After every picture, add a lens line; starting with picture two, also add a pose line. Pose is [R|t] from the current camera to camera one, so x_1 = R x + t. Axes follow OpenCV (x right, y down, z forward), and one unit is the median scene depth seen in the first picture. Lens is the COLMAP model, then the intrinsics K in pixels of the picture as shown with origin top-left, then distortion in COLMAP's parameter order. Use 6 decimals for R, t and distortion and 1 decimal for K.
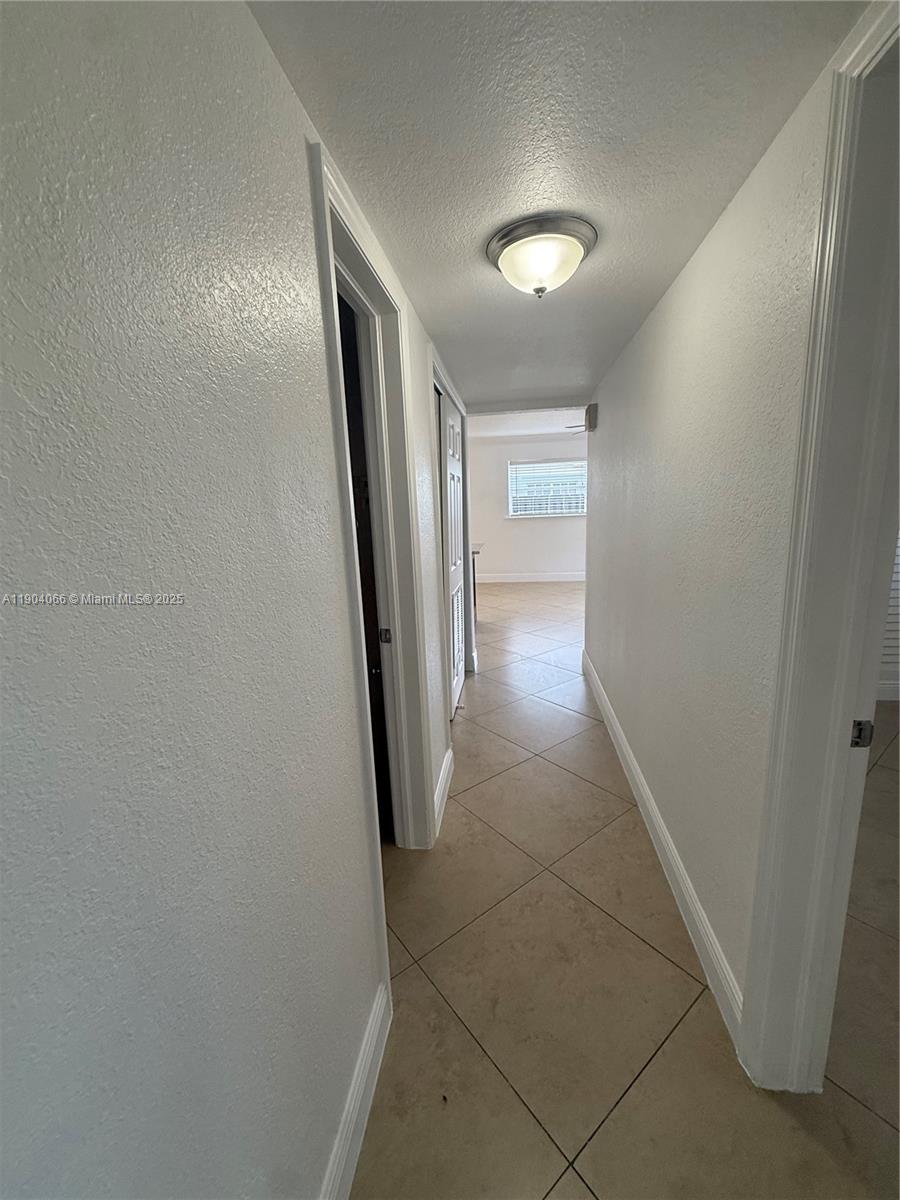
lens RADIAL K [[486.9, 0, 448.9], [0, 486.9, 604.8], [0, 0, 1]] dist [0.000571, 0.000066]
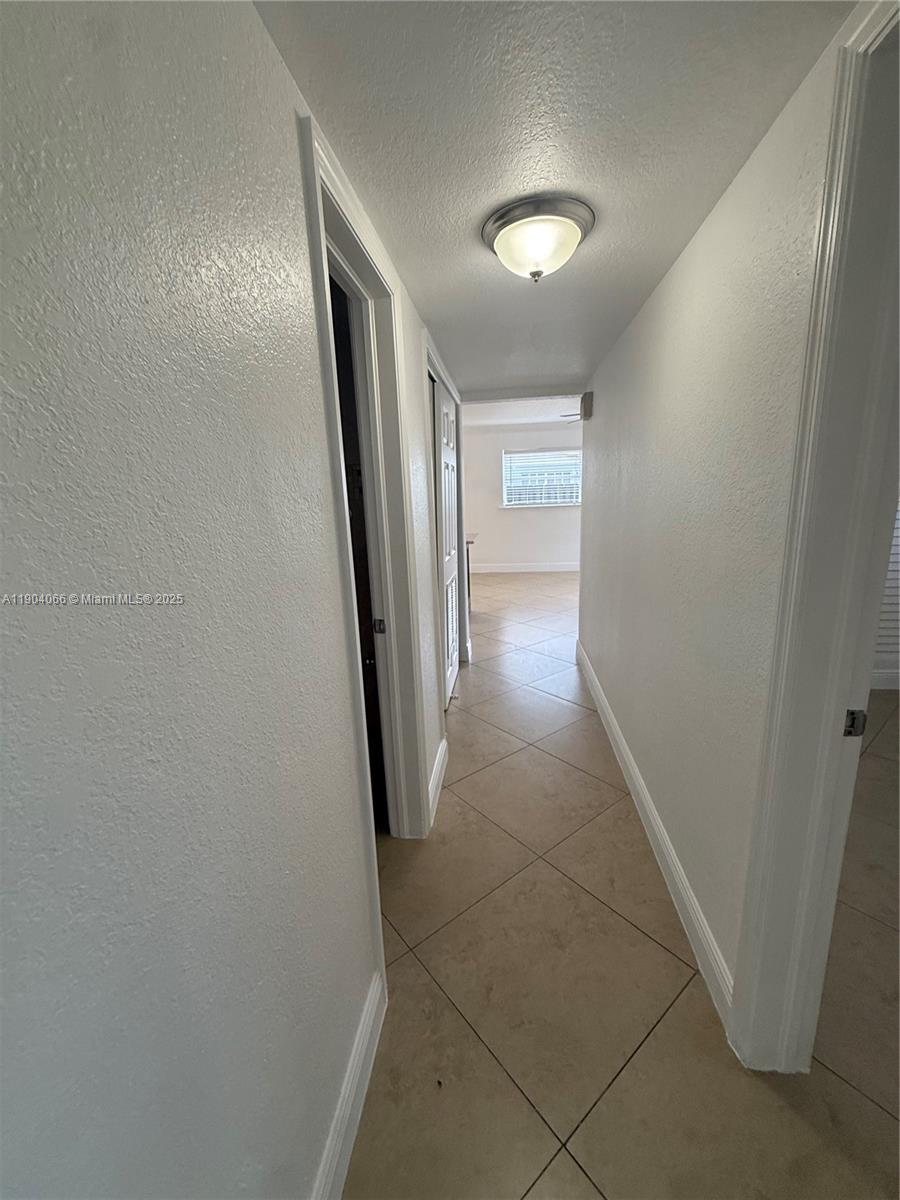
lens RADIAL K [[486.9, 0, 448.9], [0, 486.9, 604.8], [0, 0, 1]] dist [0.000571, 0.000066]
pose [[0.999920, -0.000315, 0.012630, -0.001372], [0.000057, 0.999792, 0.020404, -0.000171], [-0.012634, -0.020402, 0.999712, 0.006553]]
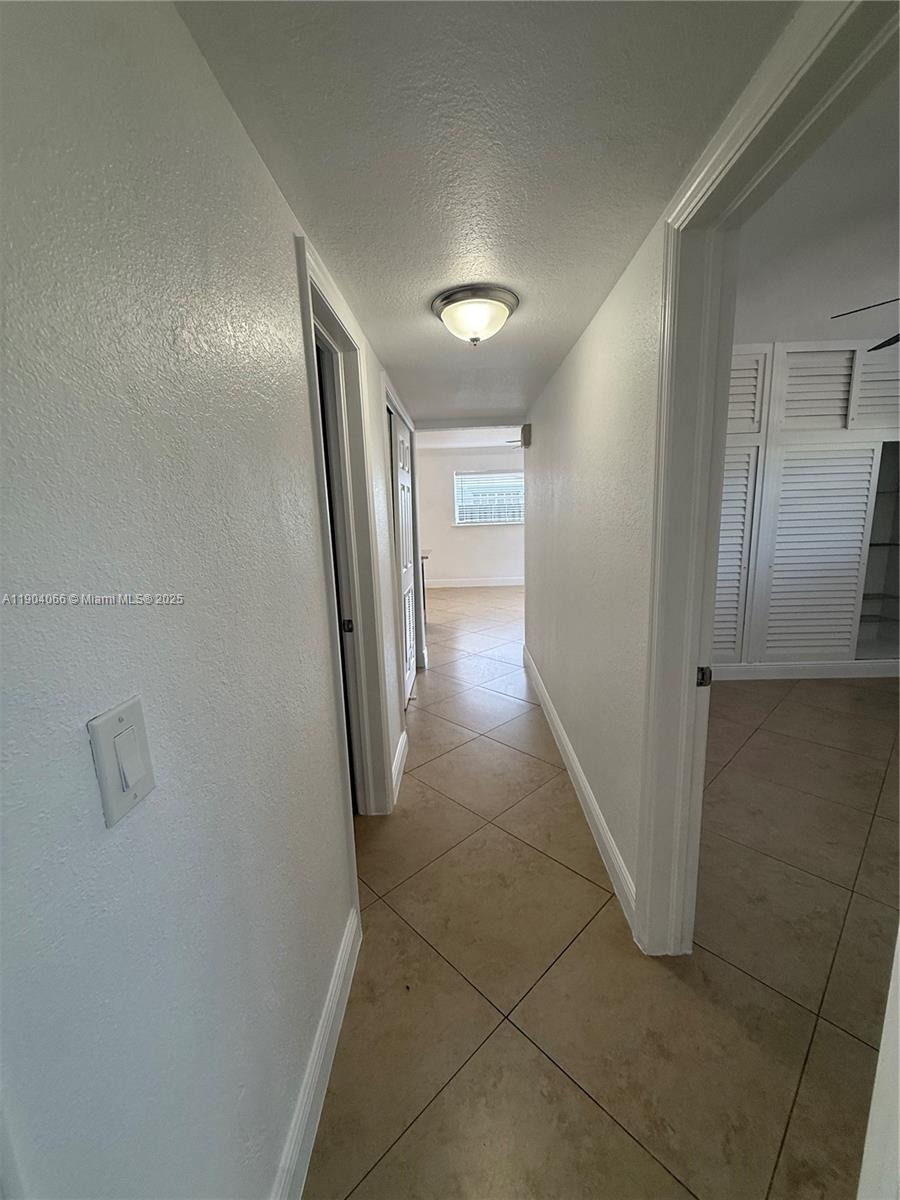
lens RADIAL K [[486.9, 0, 448.9], [0, 486.9, 604.8], [0, 0, 1]] dist [0.000571, 0.000066]
pose [[0.994375, -0.012983, 0.105114, -0.015608], [0.014699, 0.999771, -0.015565, 0.040040], [-0.104888, 0.017023, 0.994338, -0.186676]]
